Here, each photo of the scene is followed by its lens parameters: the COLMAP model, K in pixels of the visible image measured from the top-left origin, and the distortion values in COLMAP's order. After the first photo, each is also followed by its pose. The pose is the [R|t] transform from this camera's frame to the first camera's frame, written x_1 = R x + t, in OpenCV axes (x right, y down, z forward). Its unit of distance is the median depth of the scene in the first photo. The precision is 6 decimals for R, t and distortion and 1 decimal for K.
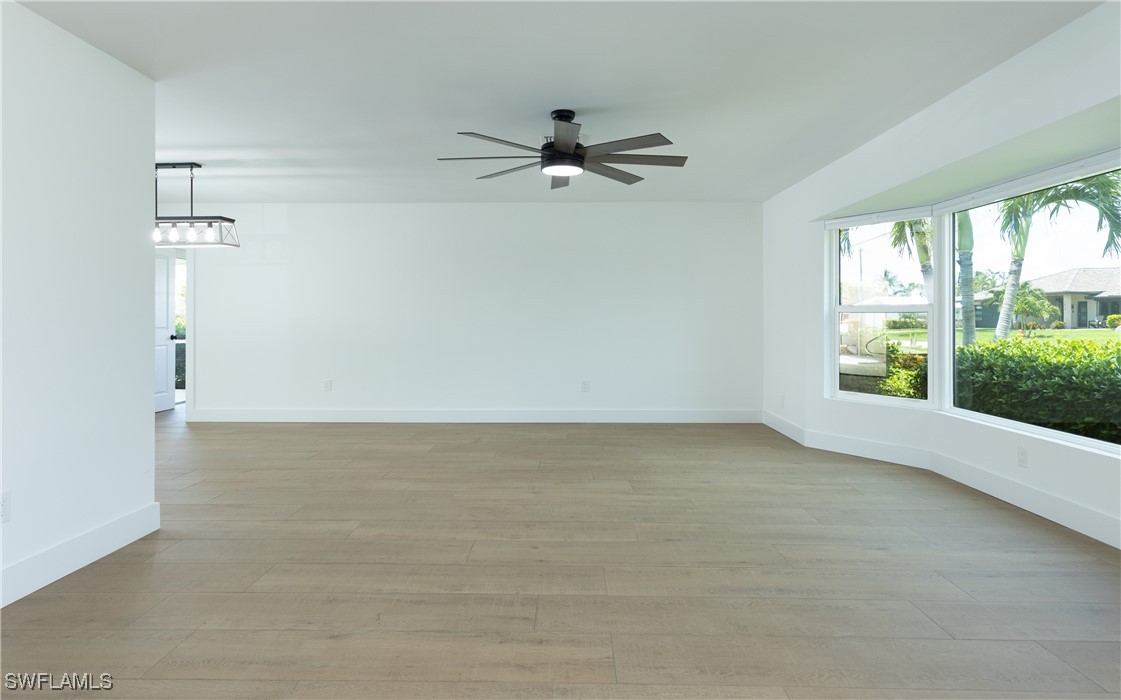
lens RADIAL K [[608.5, 0, 547.7], [0, 608.5, 316.6], [0, 0, 1]] dist [0.001404, -0.000833]
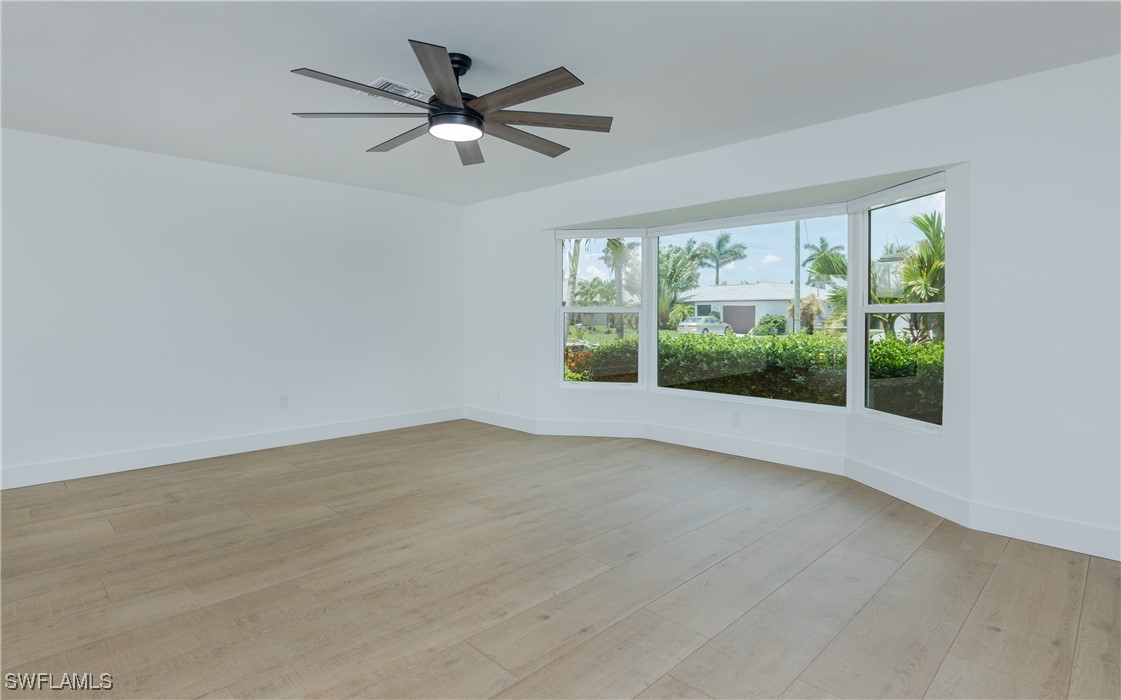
lens RADIAL K [[566.4, 0, 509.1], [0, 566.4, 317.9], [0, 0, 1]] dist [-0.003218, -0.002471]
pose [[0.700658, -0.000824, 0.713497, -0.462493], [-0.003053, 0.999987, 0.004153, -0.001755], [-0.713491, -0.005088, 0.700646, 0.437099]]
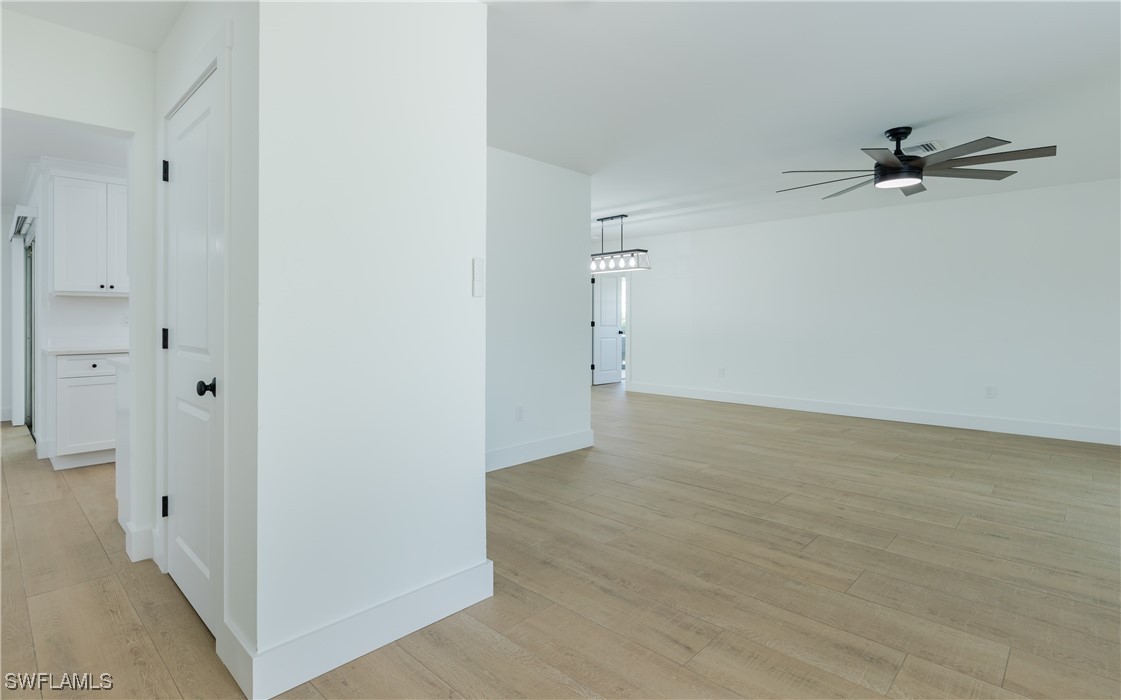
lens RADIAL K [[542.5, 0, 504.0], [0, 542.5, 318.1], [0, 0, 1]] dist [0.001127, -0.000258]
pose [[0.697842, -0.001229, -0.716251, 0.231748], [0.001352, 0.999999, -0.000400, 0.001084], [0.716251, -0.000689, 0.697843, -0.187365]]
